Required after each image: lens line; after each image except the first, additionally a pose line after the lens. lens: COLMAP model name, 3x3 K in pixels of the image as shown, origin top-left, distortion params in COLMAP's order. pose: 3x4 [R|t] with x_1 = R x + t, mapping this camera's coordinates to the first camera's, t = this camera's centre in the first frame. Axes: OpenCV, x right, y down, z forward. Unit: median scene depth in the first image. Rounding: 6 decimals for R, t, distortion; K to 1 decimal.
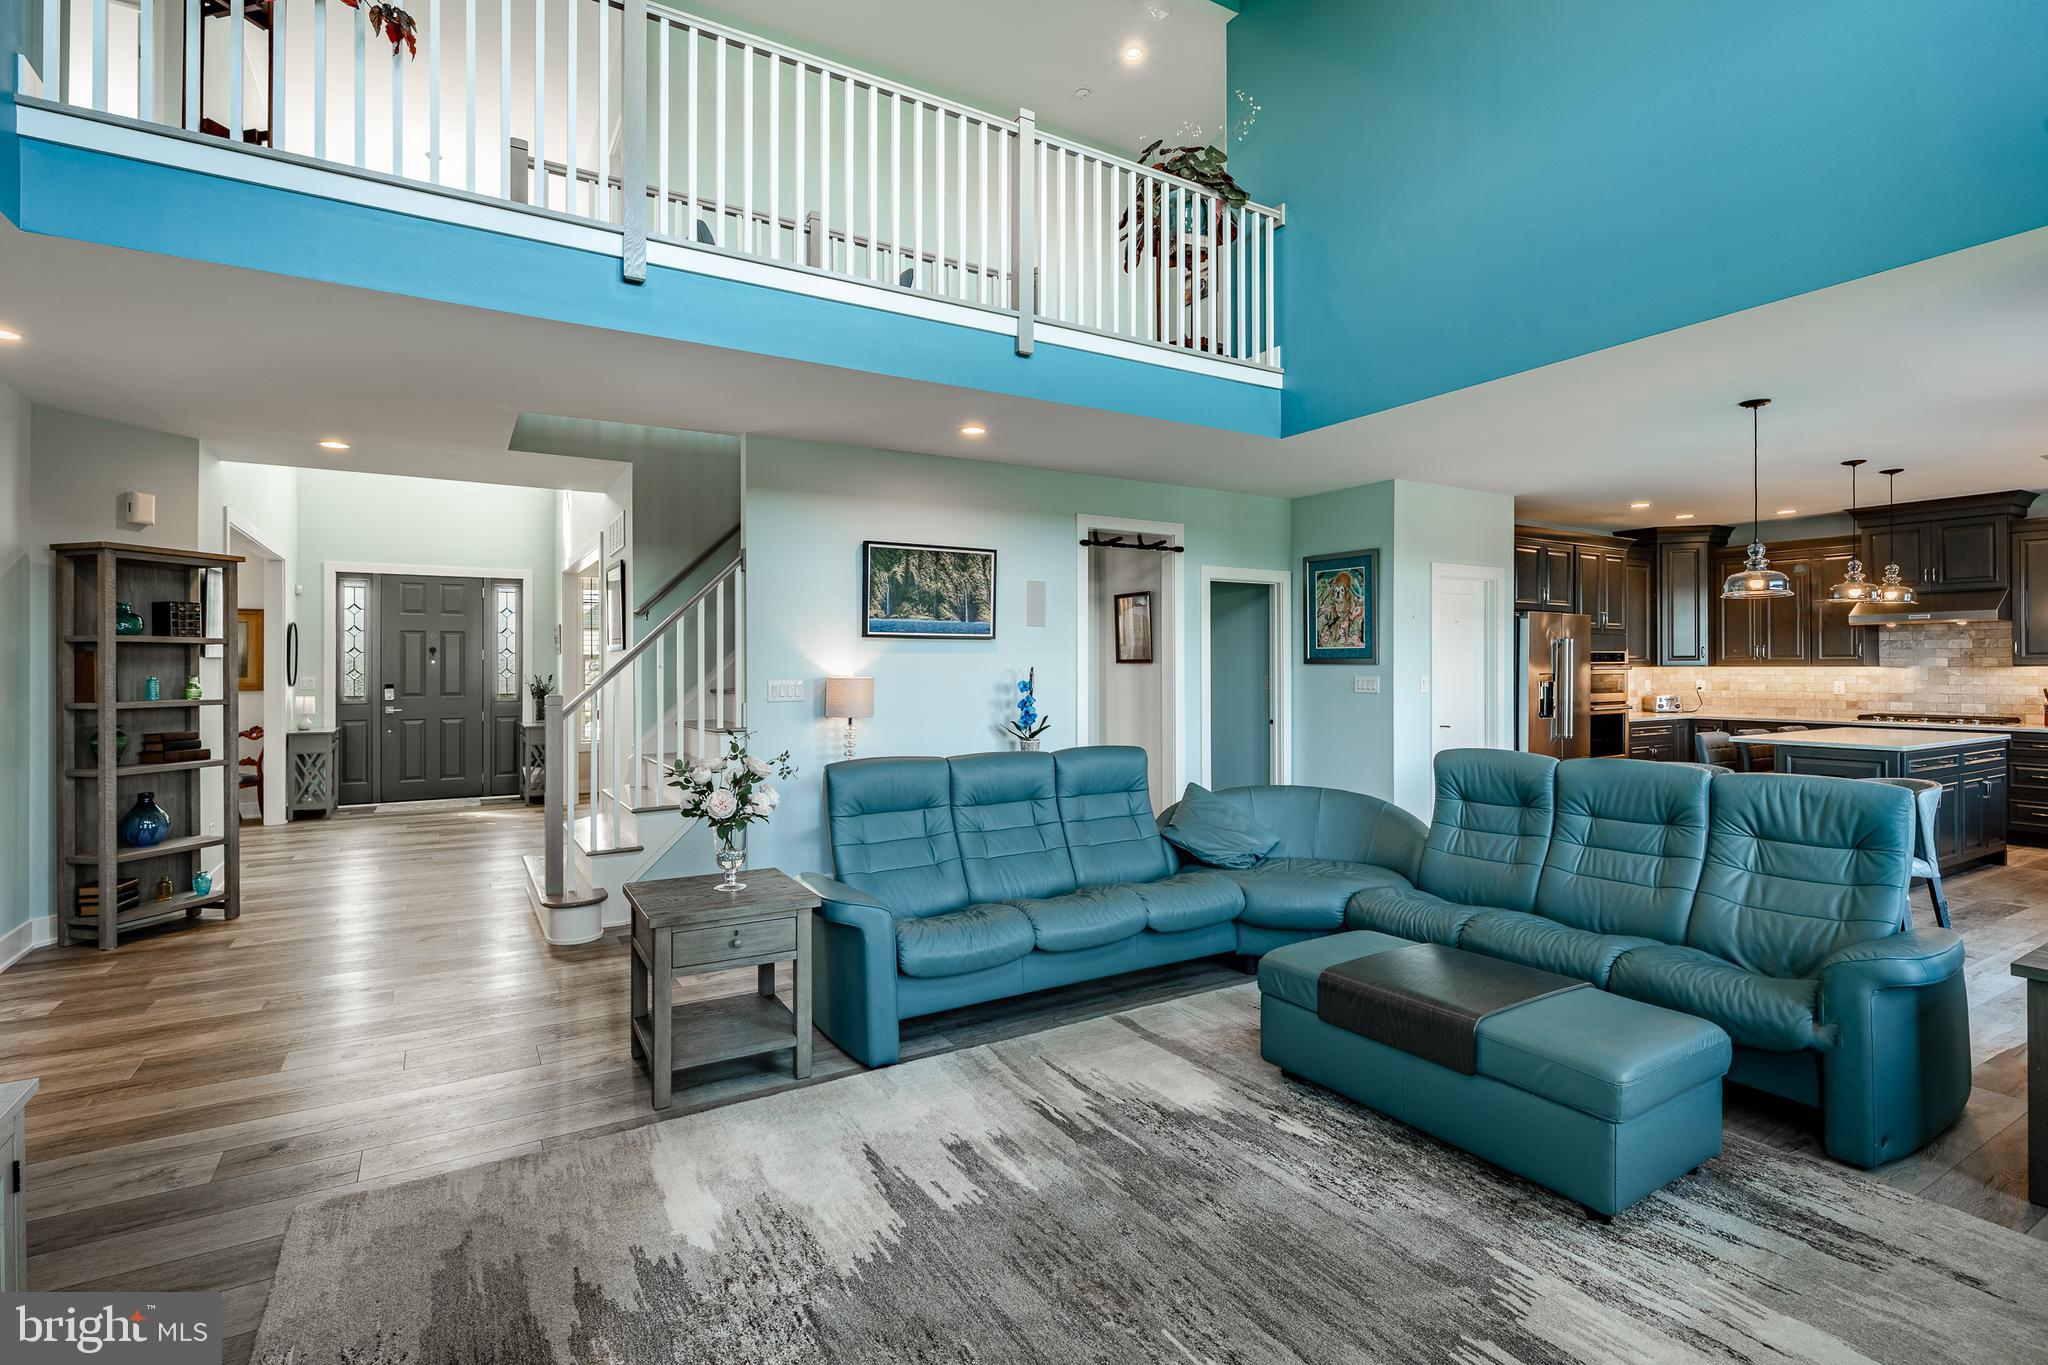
lens RADIAL K [[966.5, 0, 1007.3], [0, 966.5, 659.0], [0, 0, 1]] dist [-0.001117, -0.000259]
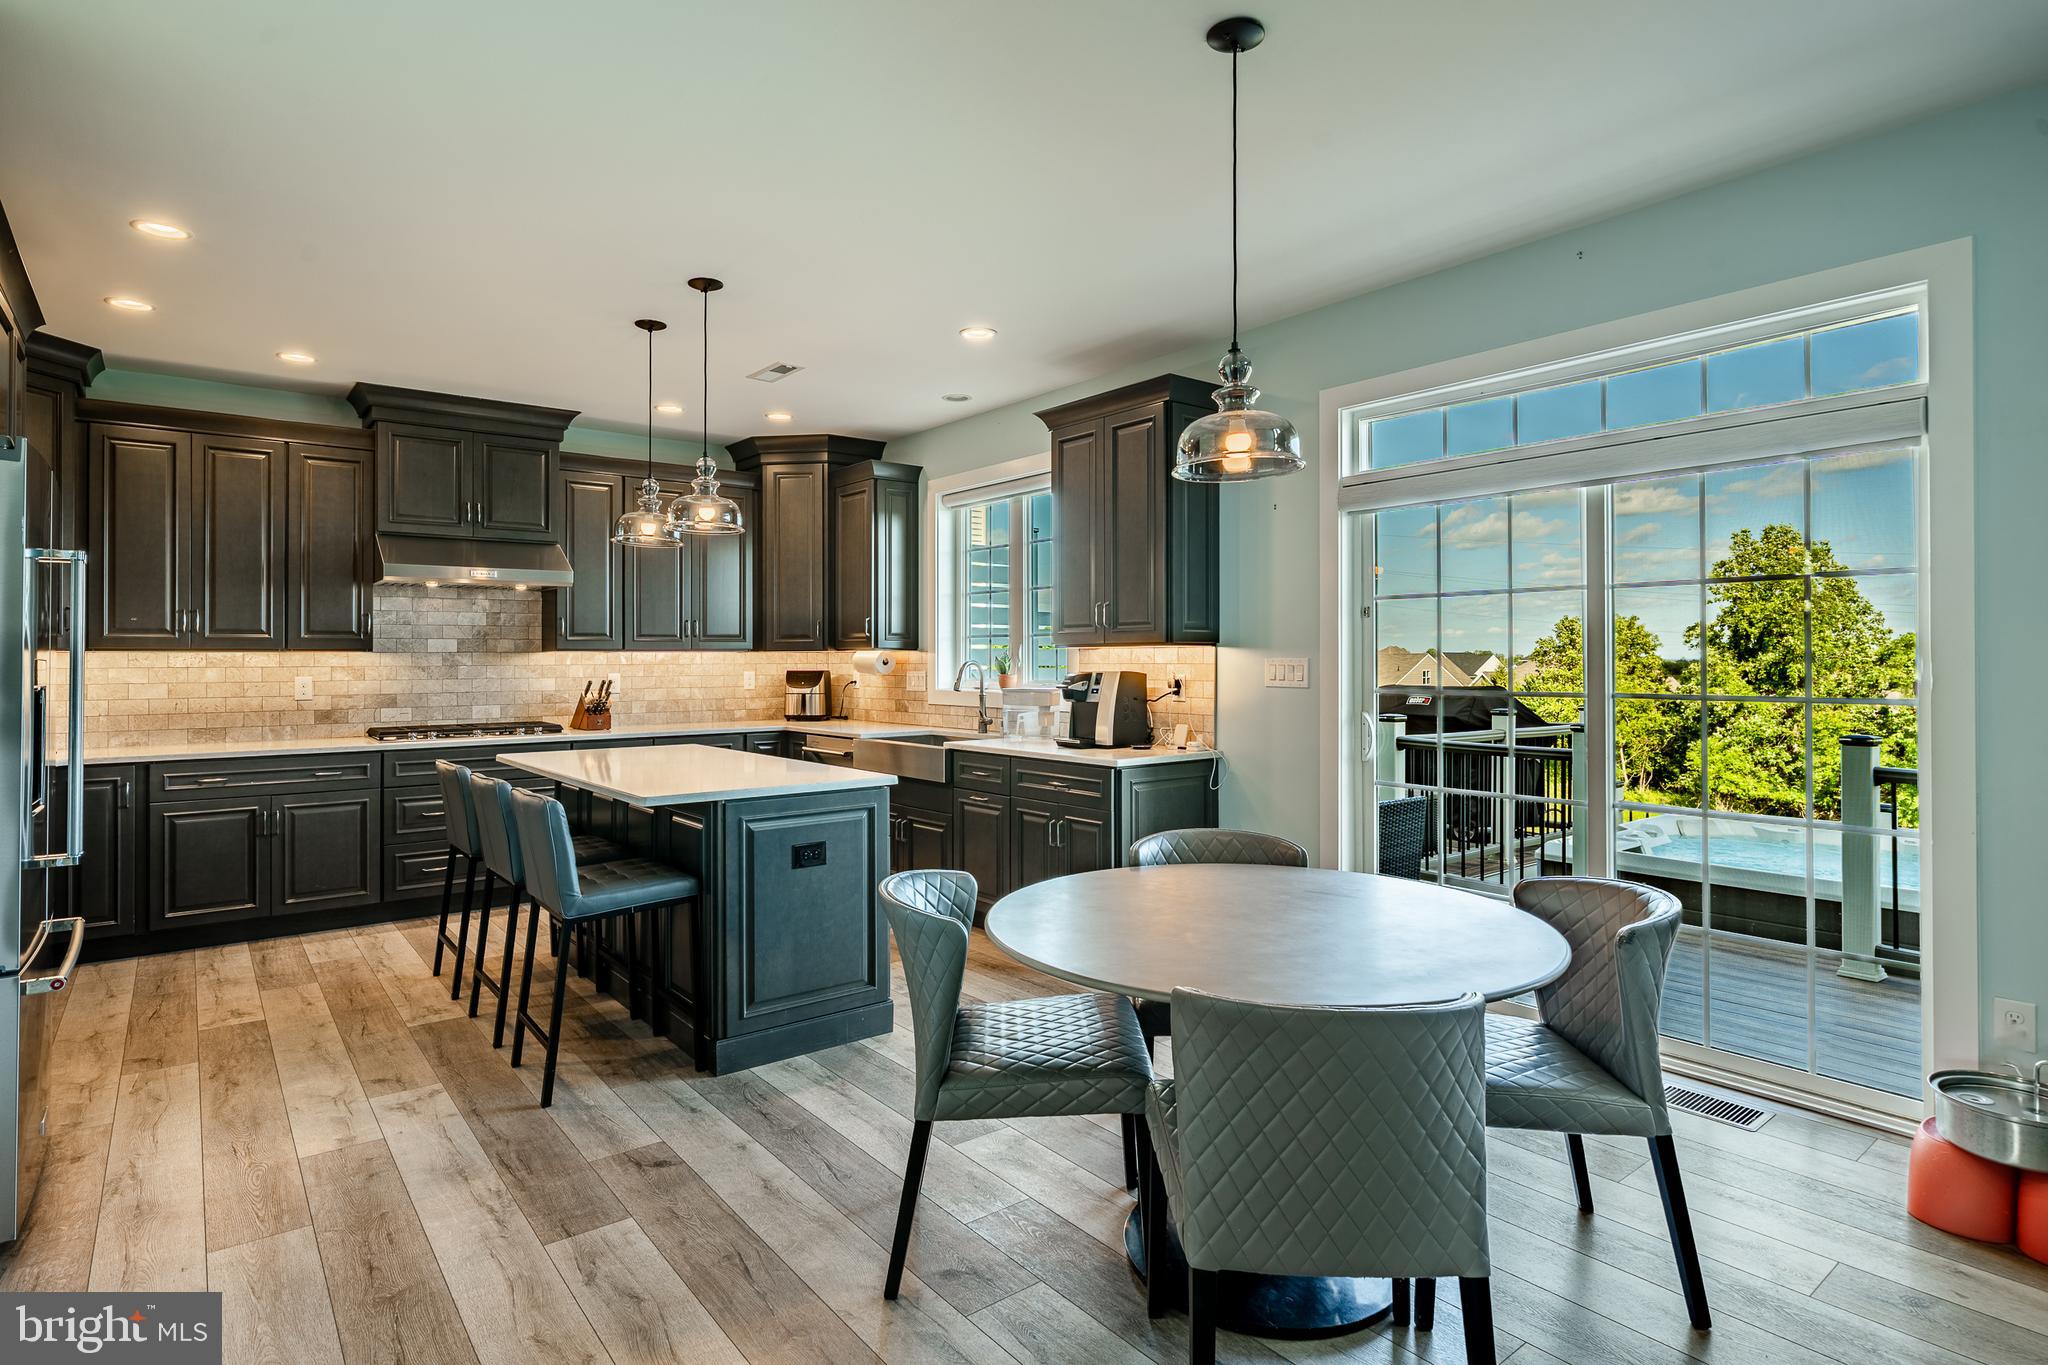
lens RADIAL K [[1067.1, 0, 1002.4], [0, 1067.1, 656.9], [0, 0, 1]] dist [-0.001200, 0.000776]
pose [[-0.128321, 0.004188, 0.991724, 0.187802], [-0.003468, 0.999983, -0.004672, 0.013661], [-0.991727, -0.004038, -0.128305, 0.732354]]
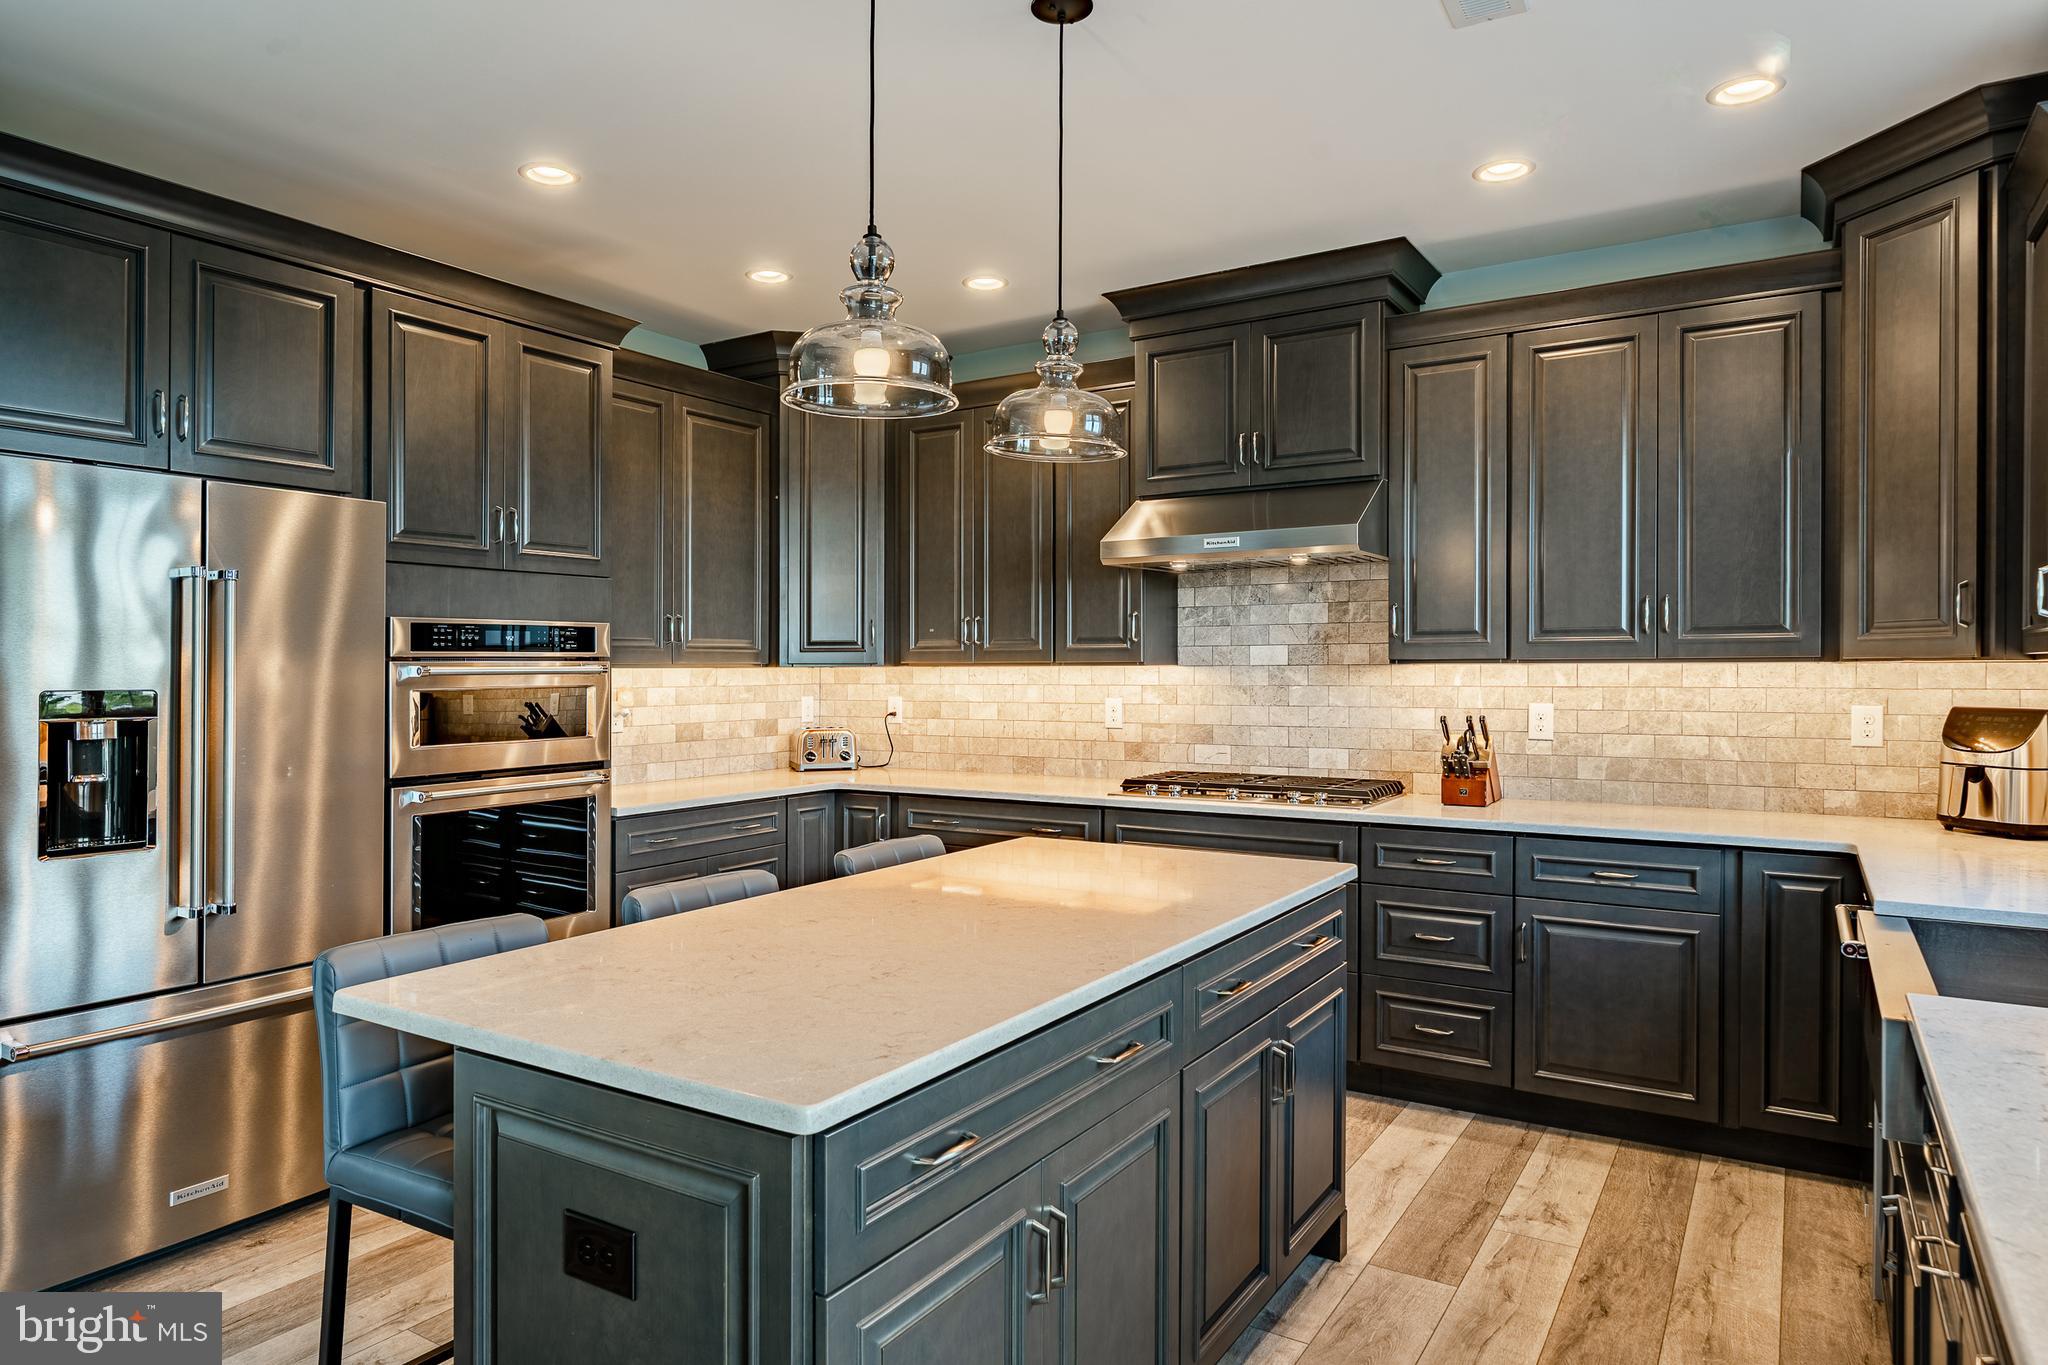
lens RADIAL K [[1239.5, 0, 1014.6], [0, 1239.5, 692.7], [0, 0, 1]] dist [0.006171, 0.000077]
pose [[0.889779, -0.011070, 0.456258, 0.614958], [-0.001133, 0.999649, 0.026464, 0.005741], [-0.456391, -0.024064, 0.889454, 0.561220]]
